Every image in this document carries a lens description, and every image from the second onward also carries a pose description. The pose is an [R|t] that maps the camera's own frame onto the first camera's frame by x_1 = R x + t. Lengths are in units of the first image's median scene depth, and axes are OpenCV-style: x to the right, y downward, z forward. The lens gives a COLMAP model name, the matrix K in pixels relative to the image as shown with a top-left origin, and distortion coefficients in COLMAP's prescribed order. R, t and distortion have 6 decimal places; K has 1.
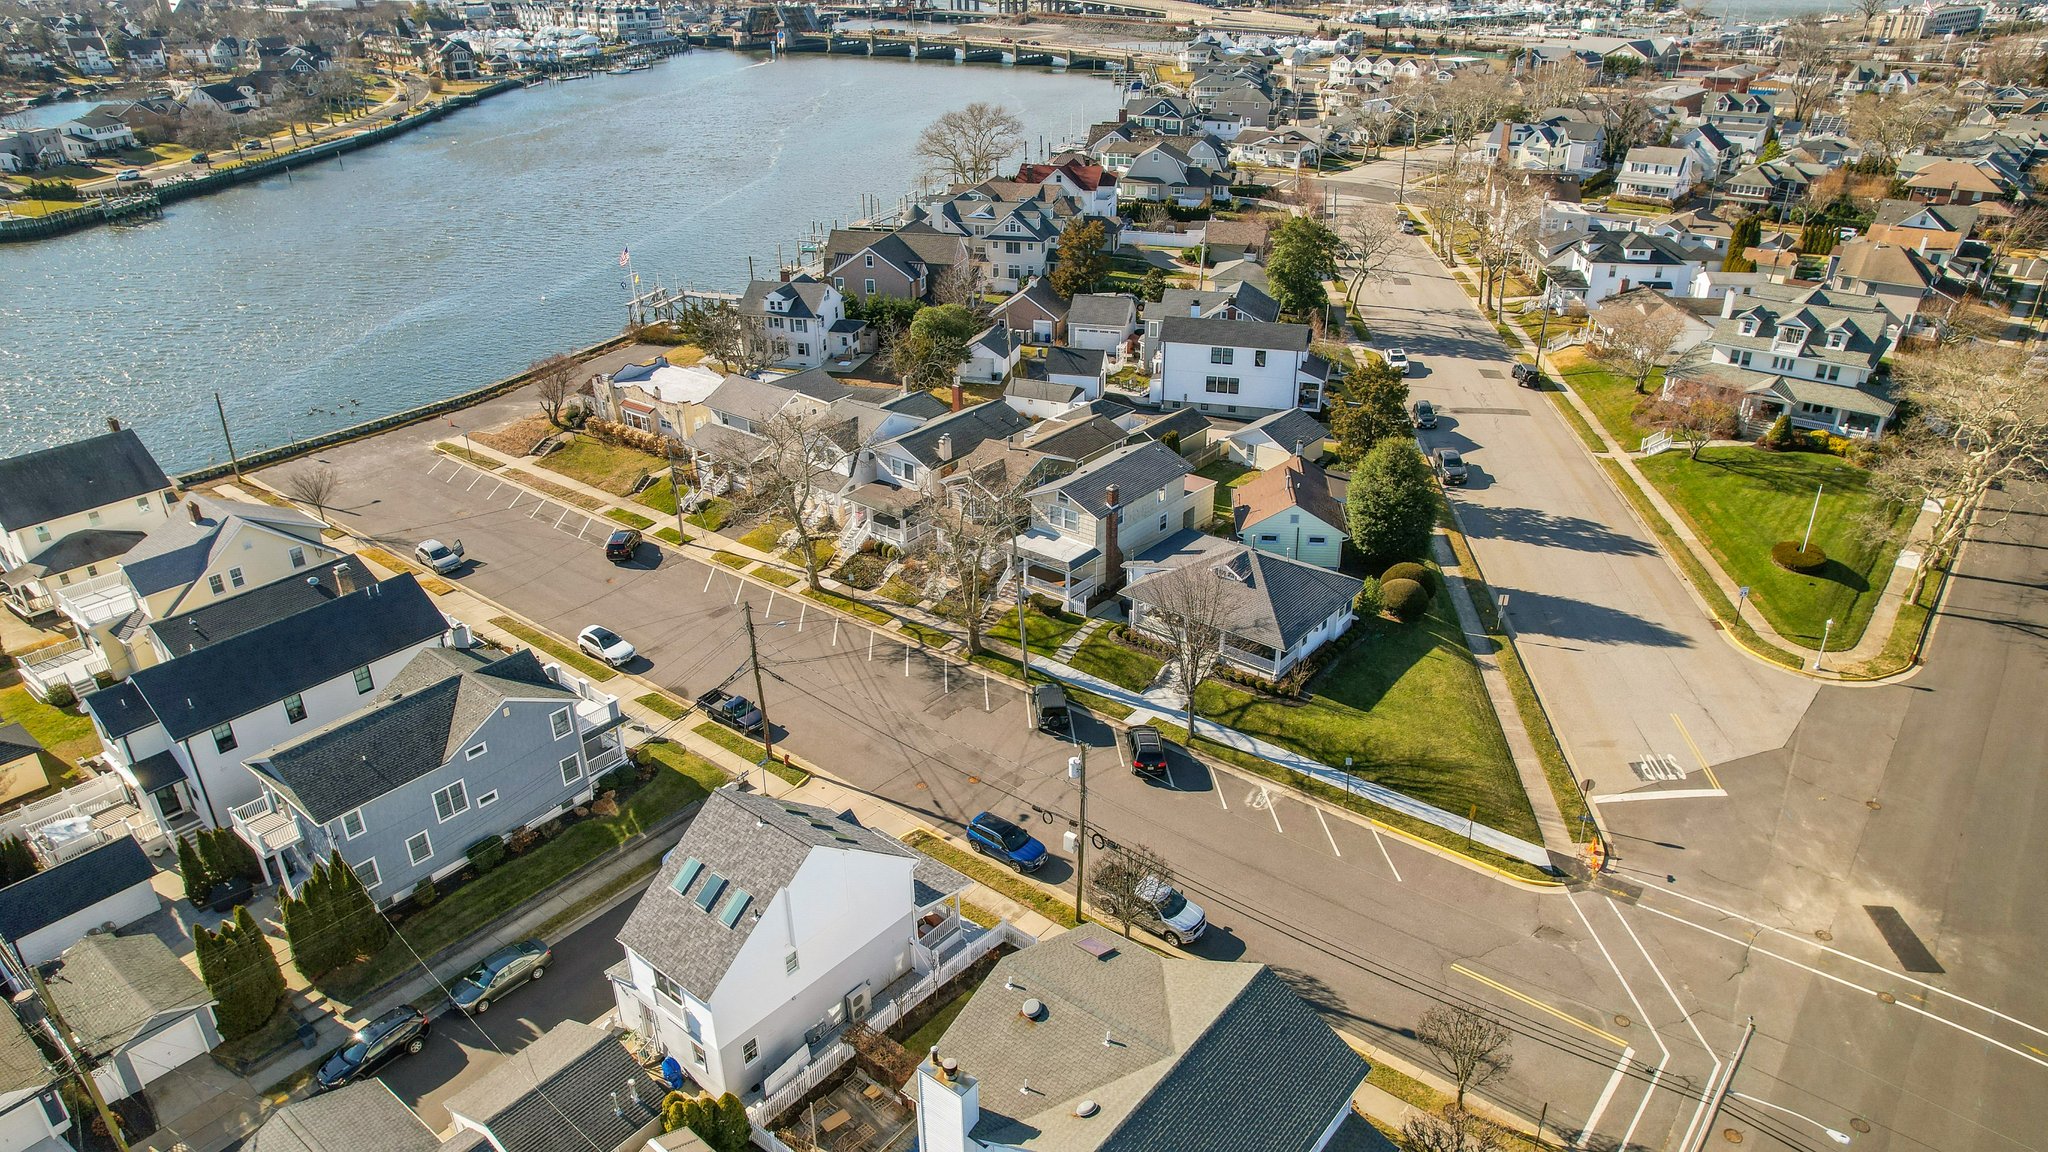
lens RADIAL K [[1339.7, 0, 1024.0], [0, 1339.7, 576.0], [0, 0, 1]] dist [-0.084726, 0.077084]
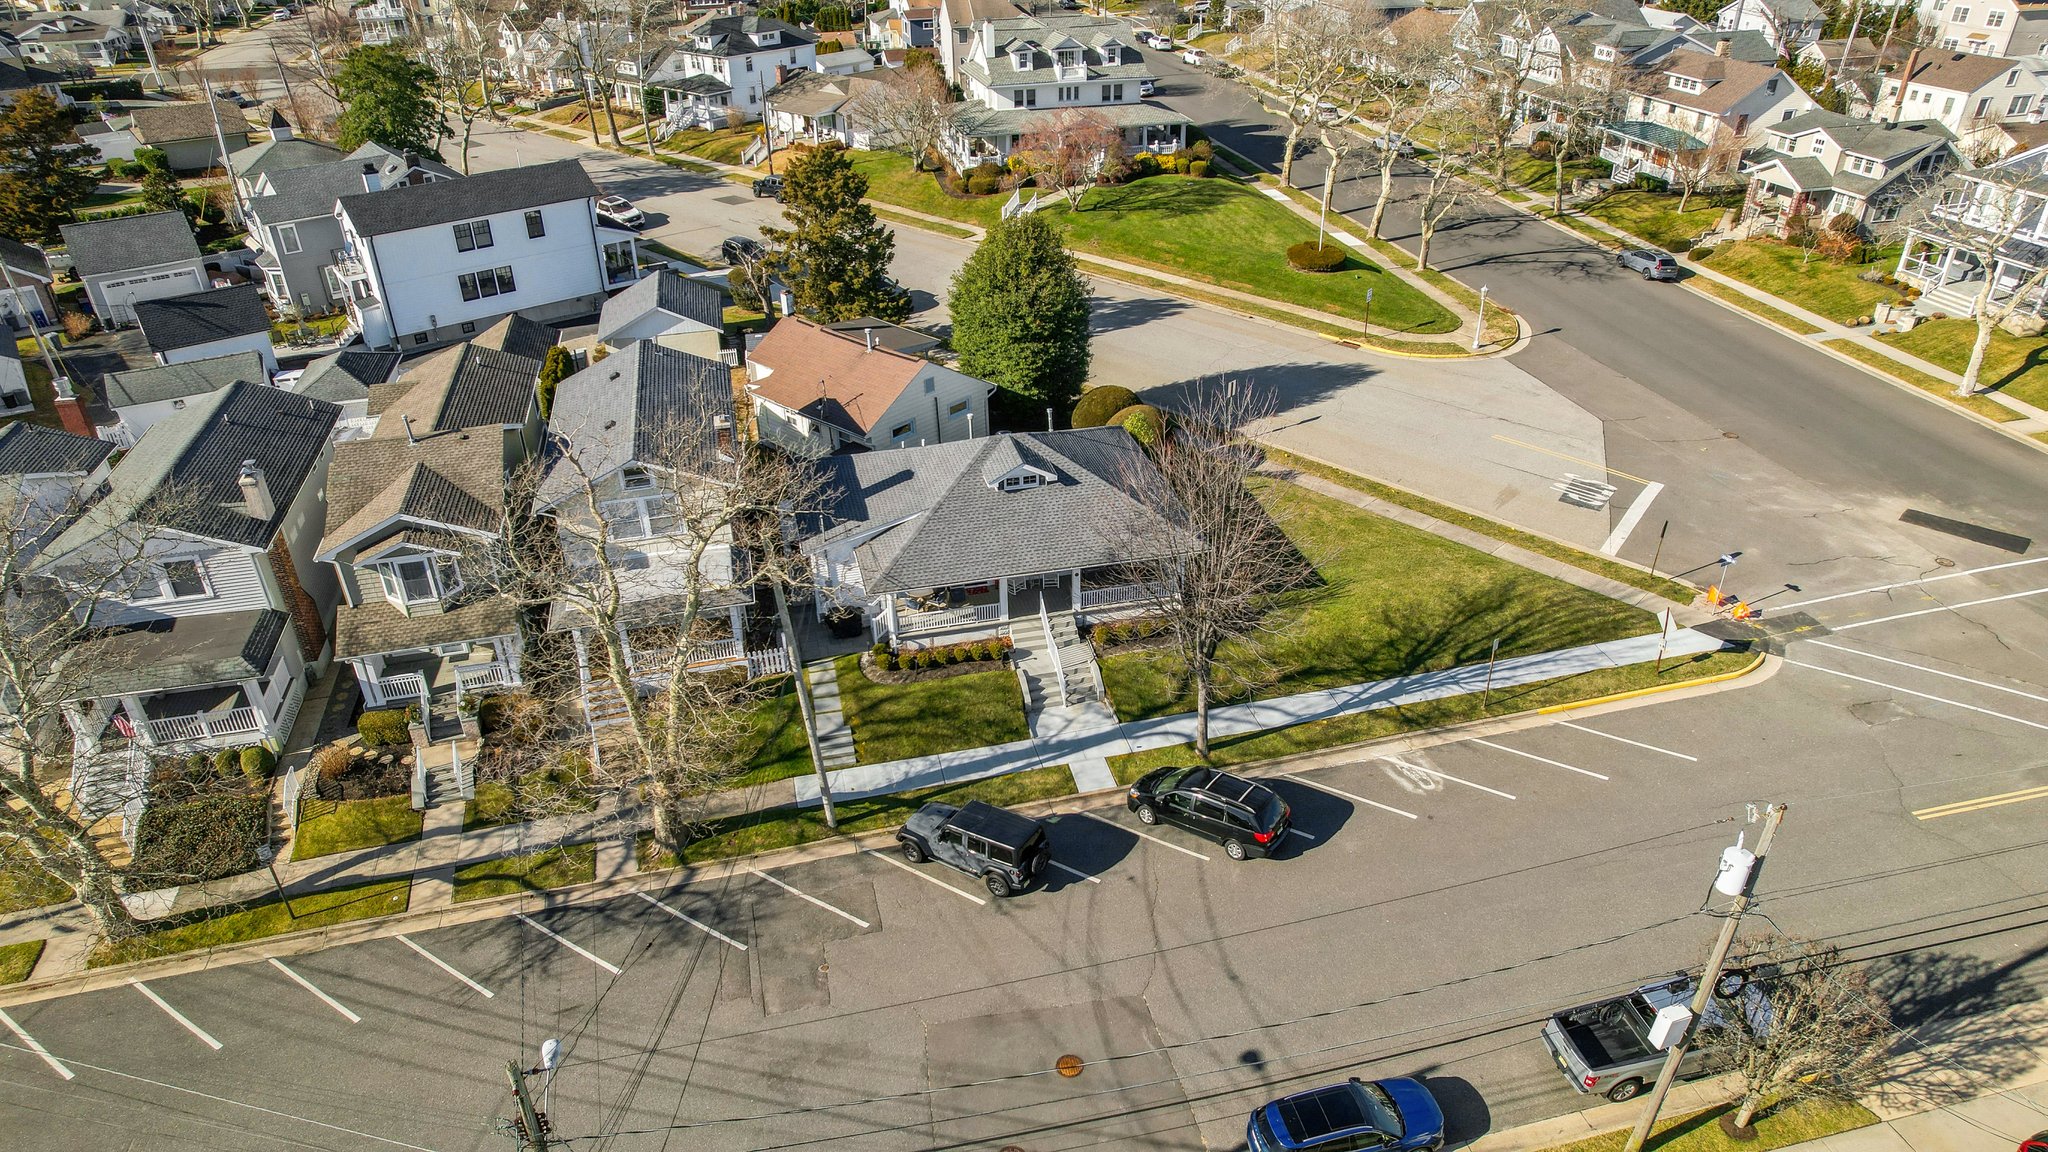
lens RADIAL K [[1339.7, 0, 1024.0], [0, 1339.7, 576.0], [0, 0, 1]] dist [-0.084726, 0.077084]
pose [[0.603492, -0.392848, 0.693879, -0.244090], [0.362003, 0.910346, 0.200557, -0.074241], [-0.710459, 0.130152, 0.691599, 0.588065]]
